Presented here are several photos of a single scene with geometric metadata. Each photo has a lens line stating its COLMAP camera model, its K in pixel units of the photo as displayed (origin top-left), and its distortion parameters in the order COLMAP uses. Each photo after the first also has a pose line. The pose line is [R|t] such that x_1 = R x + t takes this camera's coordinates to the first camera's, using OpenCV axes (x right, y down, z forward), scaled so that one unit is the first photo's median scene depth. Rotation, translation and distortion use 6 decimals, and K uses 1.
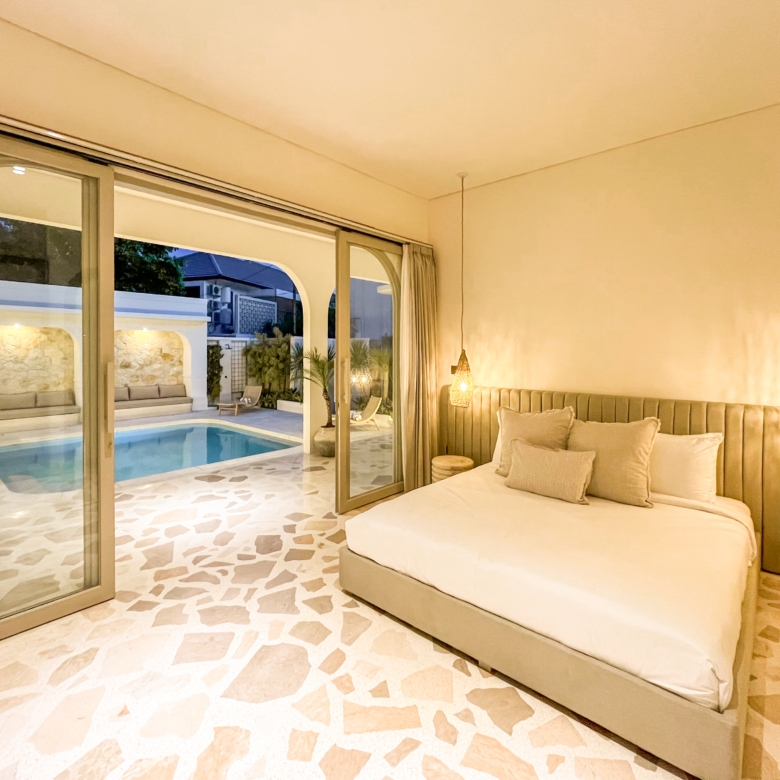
lens RADIAL K [[431.0, 0, 370.9], [0, 431.0, 354.1], [0, 0, 1]] dist [-0.004010, -0.000883]
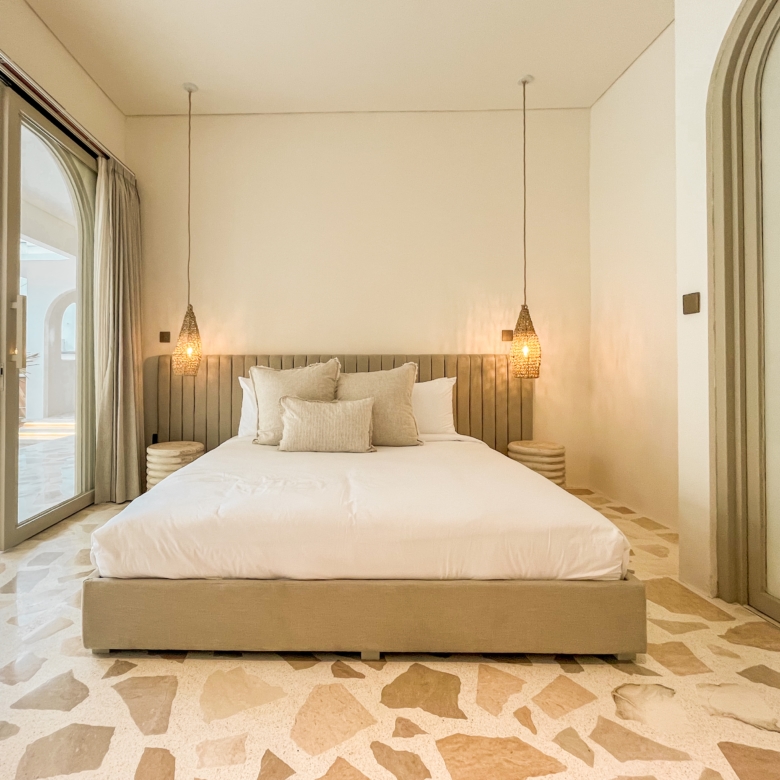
lens RADIAL K [[440.9, 0, 325.5], [0, 440.9, 365.8], [0, 0, 1]] dist [-0.003812, -0.000034]
pose [[0.746199, 0.010194, 0.665645, -0.222404], [-0.001849, 0.999911, -0.013241, 0.179023], [-0.665721, 0.008650, 0.746151, 0.361820]]
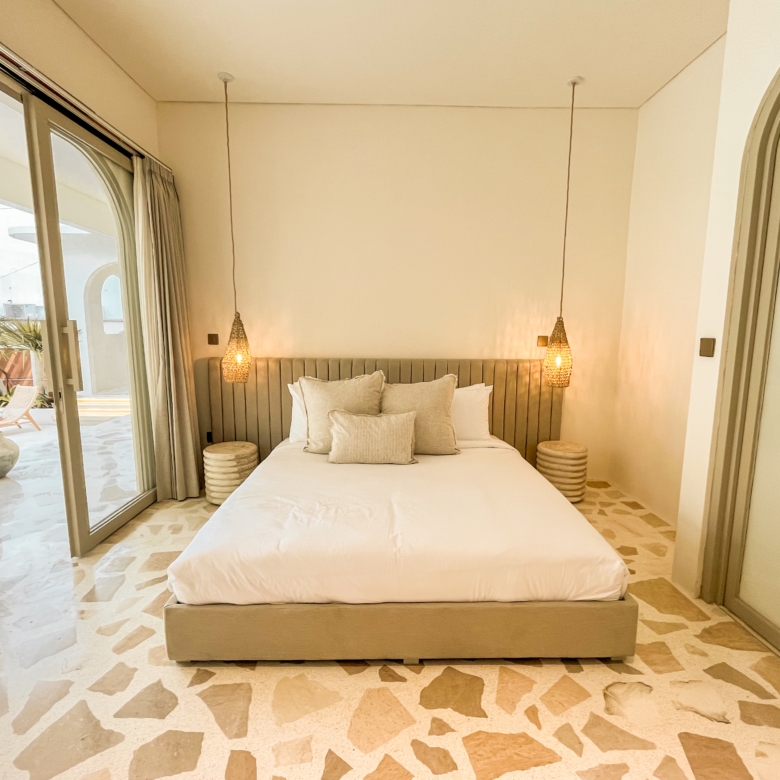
lens RADIAL K [[431.0, 0, 384.3], [0, 431.0, 390.4], [0, 0, 1]] dist [-0.004010, -0.000883]
pose [[0.721044, -0.092894, 0.686634, -0.248108], [-0.001753, 0.990724, 0.135875, 0.039109], [-0.692887, -0.099175, 0.714193, 0.342802]]
